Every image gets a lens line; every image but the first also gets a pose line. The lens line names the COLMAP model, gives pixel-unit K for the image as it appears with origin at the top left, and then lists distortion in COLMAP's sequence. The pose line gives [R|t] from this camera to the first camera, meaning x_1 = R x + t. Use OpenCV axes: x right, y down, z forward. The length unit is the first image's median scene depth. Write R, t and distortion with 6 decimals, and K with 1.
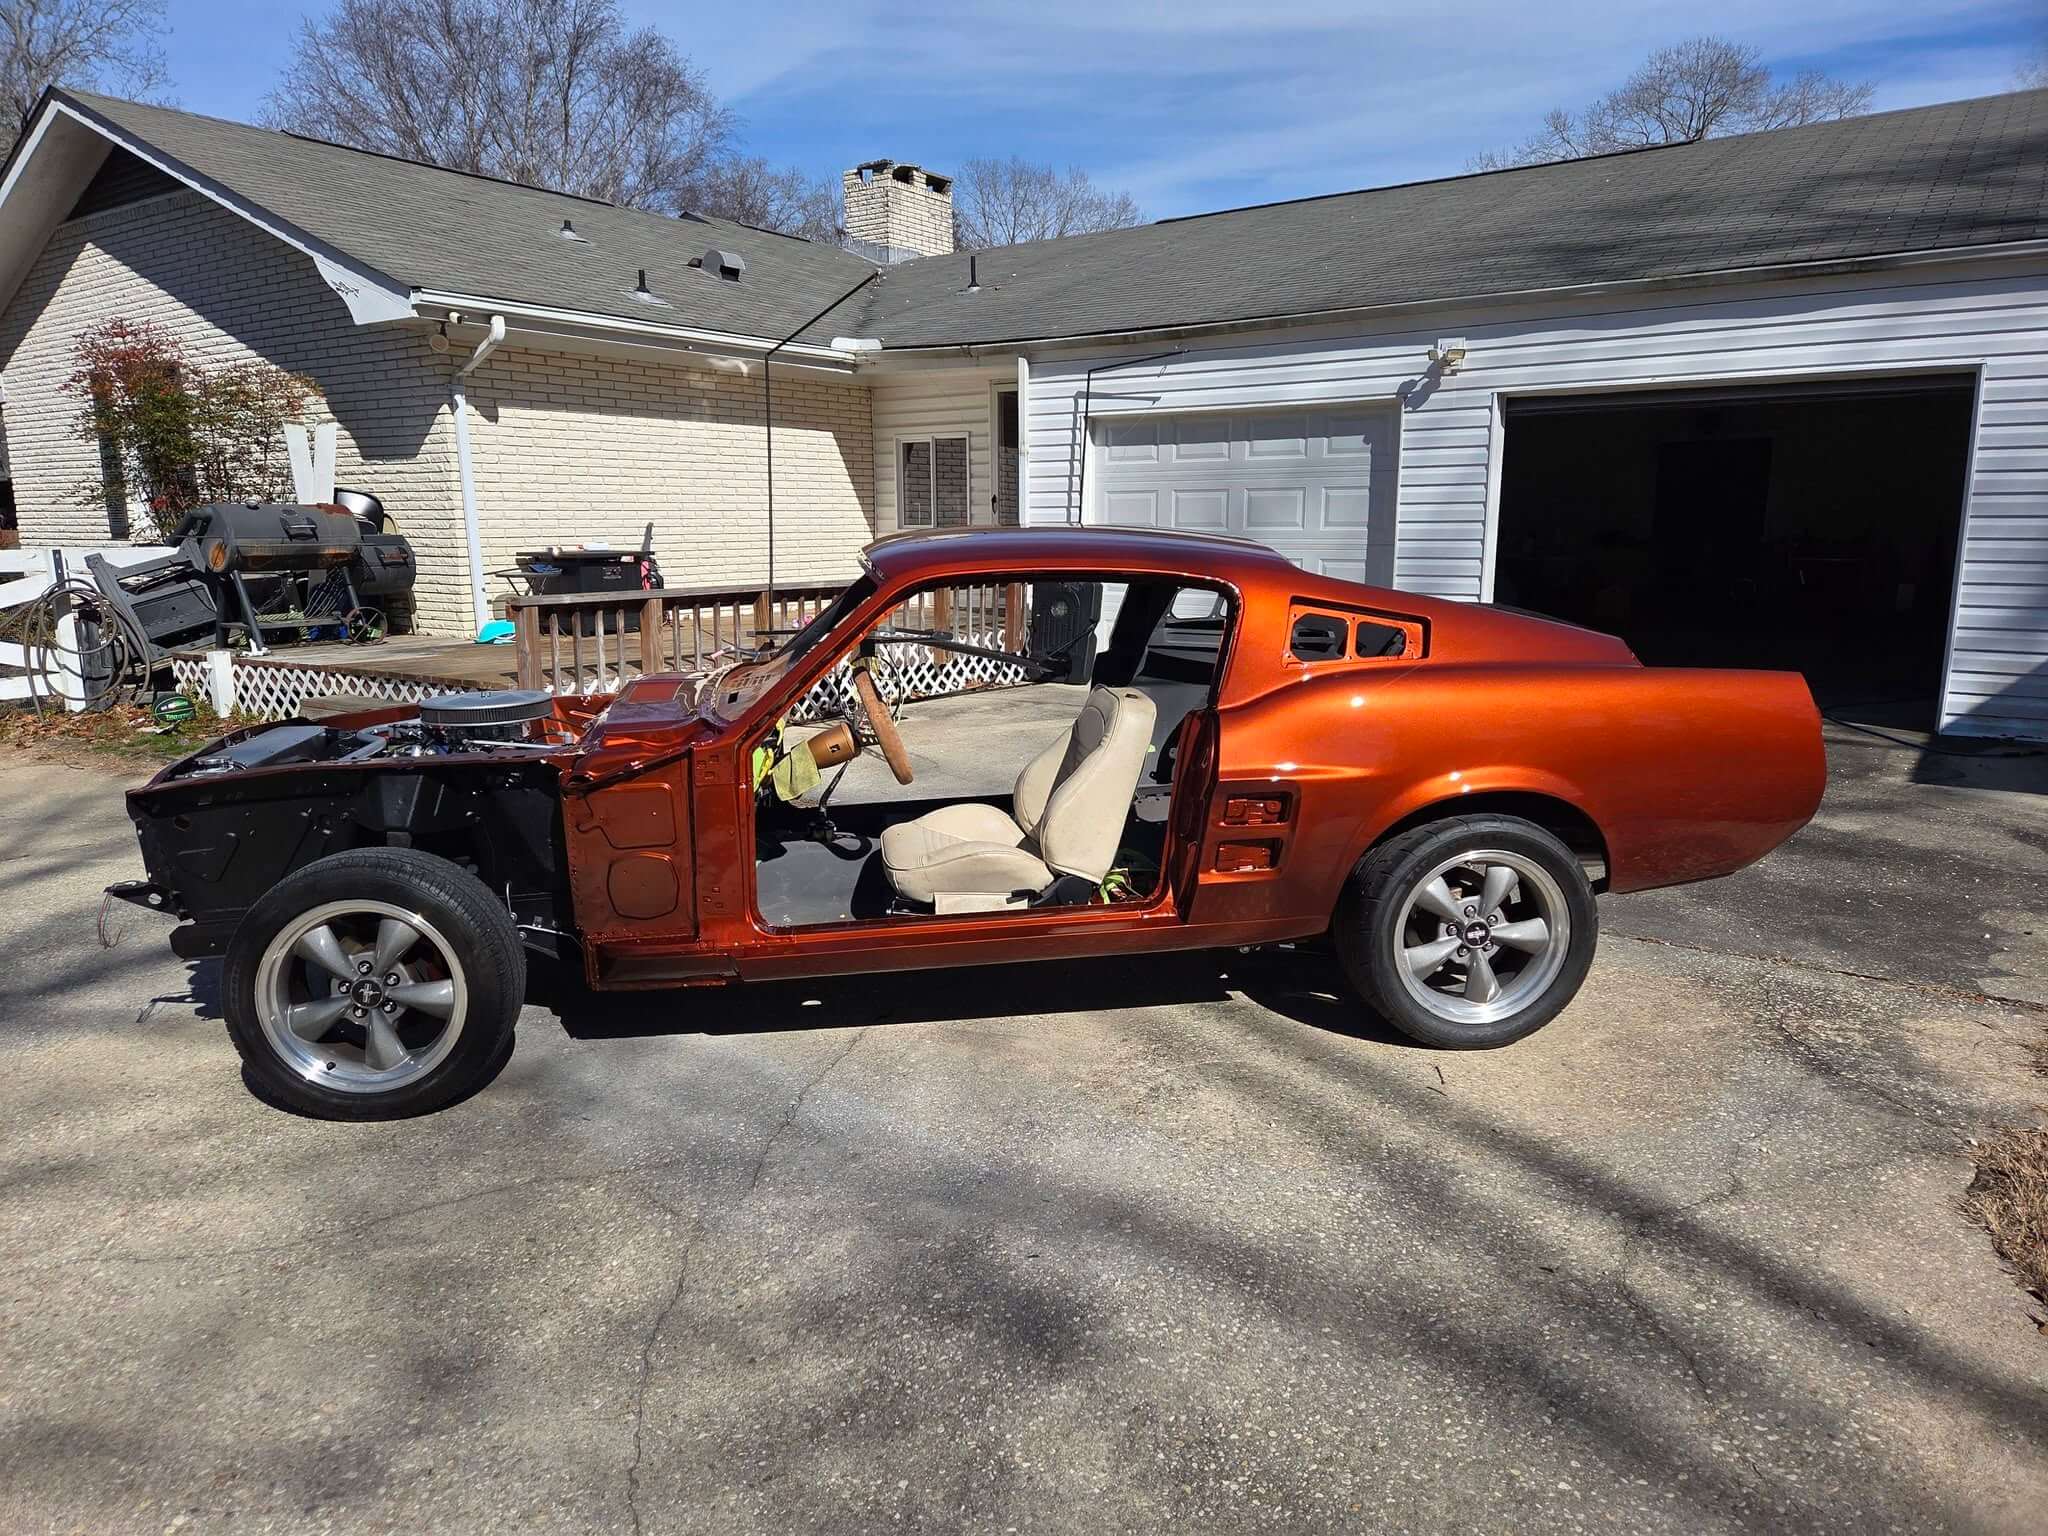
lens RADIAL K [[1399.6, 0, 1024.0], [0, 1399.6, 768.0], [0, 0, 1]] dist [0.120372, -0.151470]
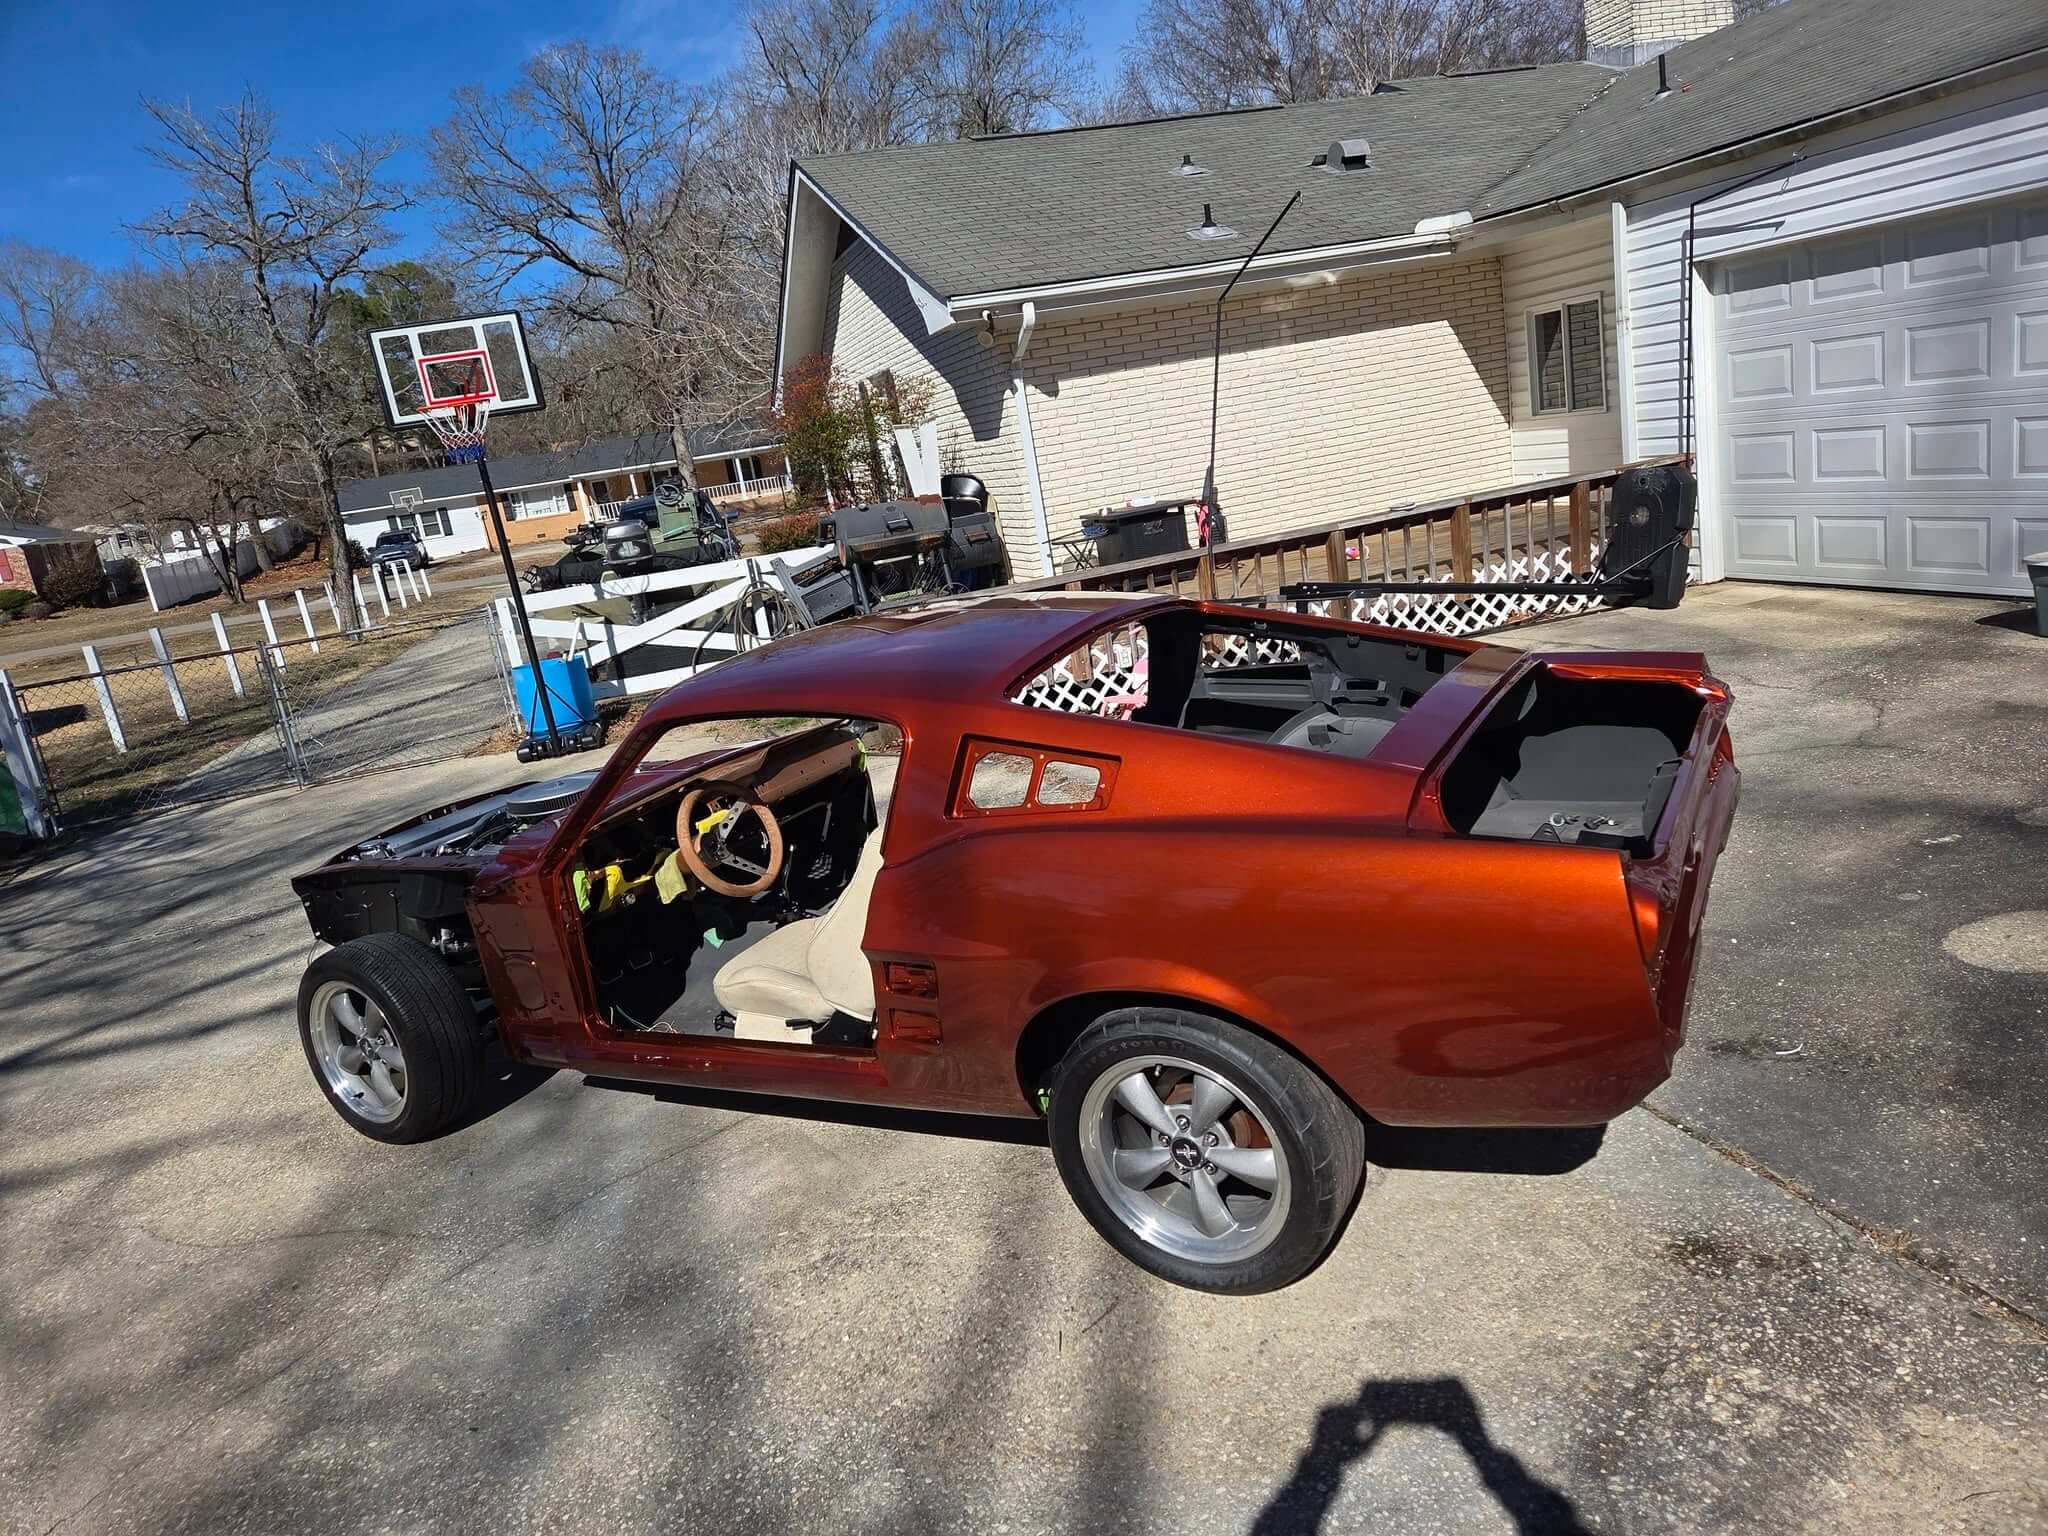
lens RADIAL K [[1392.9, 0, 1024.0], [0, 1392.9, 768.0], [0, 0, 1]] dist [0.085653, -0.079254]
pose [[0.790248, 0.023258, -0.612346, 0.252169], [0.043653, 0.994604, 0.094112, -0.061304], [0.611230, -0.101102, 0.784969, 0.121234]]
